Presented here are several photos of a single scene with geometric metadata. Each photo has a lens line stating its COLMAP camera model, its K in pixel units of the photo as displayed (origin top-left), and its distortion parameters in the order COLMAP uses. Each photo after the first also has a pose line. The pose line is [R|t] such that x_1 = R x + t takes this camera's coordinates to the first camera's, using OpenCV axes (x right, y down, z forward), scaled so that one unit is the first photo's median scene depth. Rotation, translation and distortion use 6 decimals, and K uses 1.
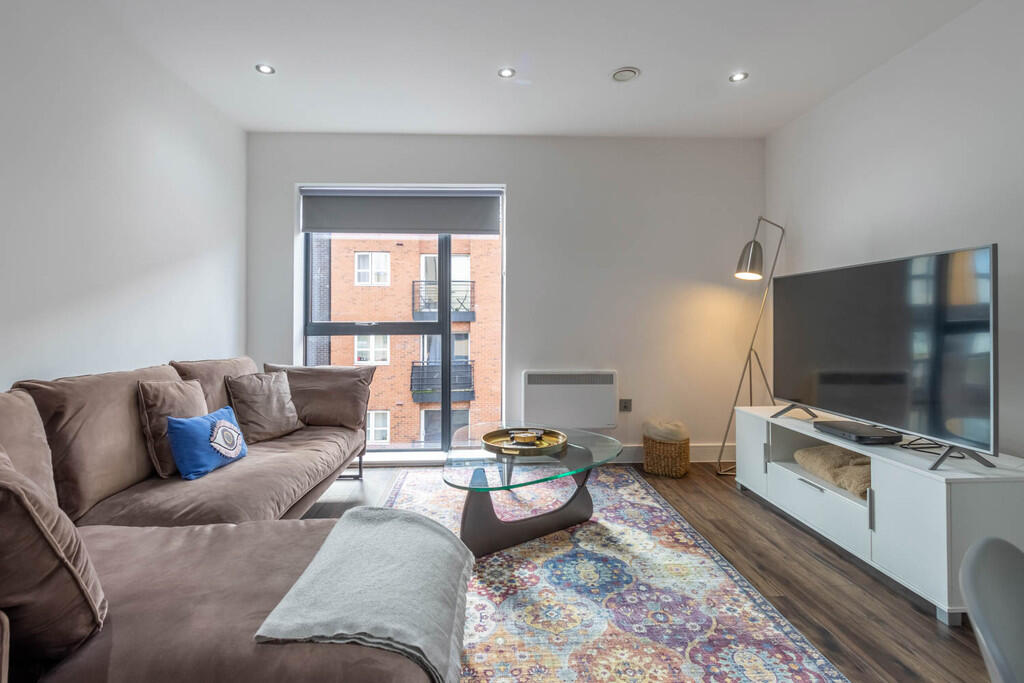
lens RADIAL K [[493.6, 0, 480.5], [0, 493.6, 318.0], [0, 0, 1]] dist [0.000534, -0.000263]
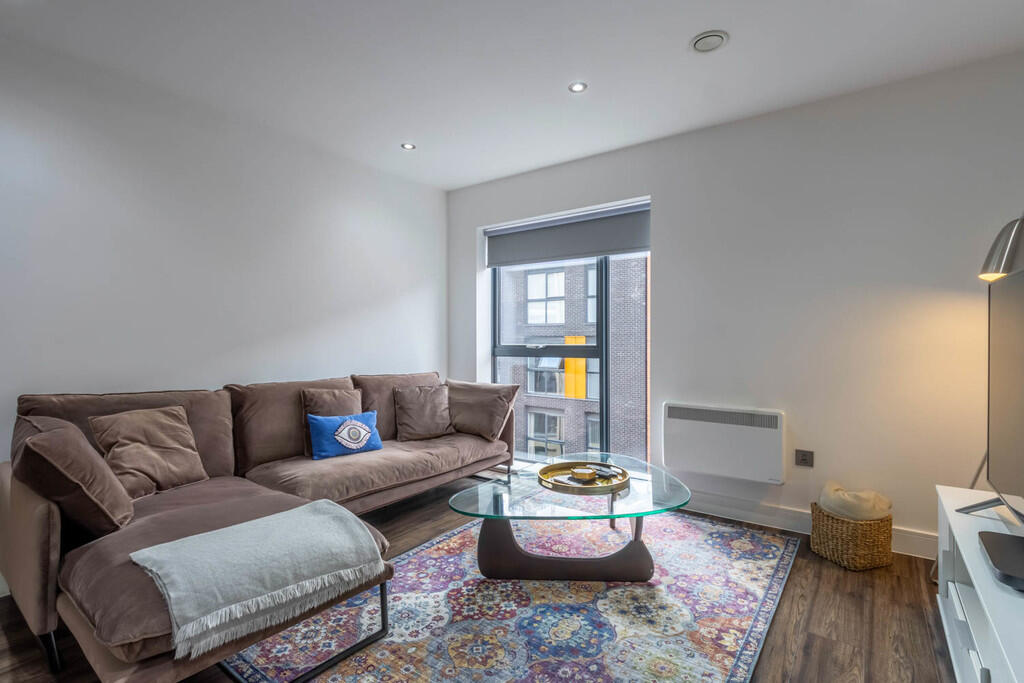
lens RADIAL K [[476.0, 0, 507.8], [0, 476.0, 339.1], [0, 0, 1]] dist [0.028447, -0.031296]
pose [[0.789916, 0.003794, -0.613203, 0.487820], [0.007107, 0.999857, 0.015342, -0.027496], [0.613173, -0.016477, 0.789776, 0.174171]]
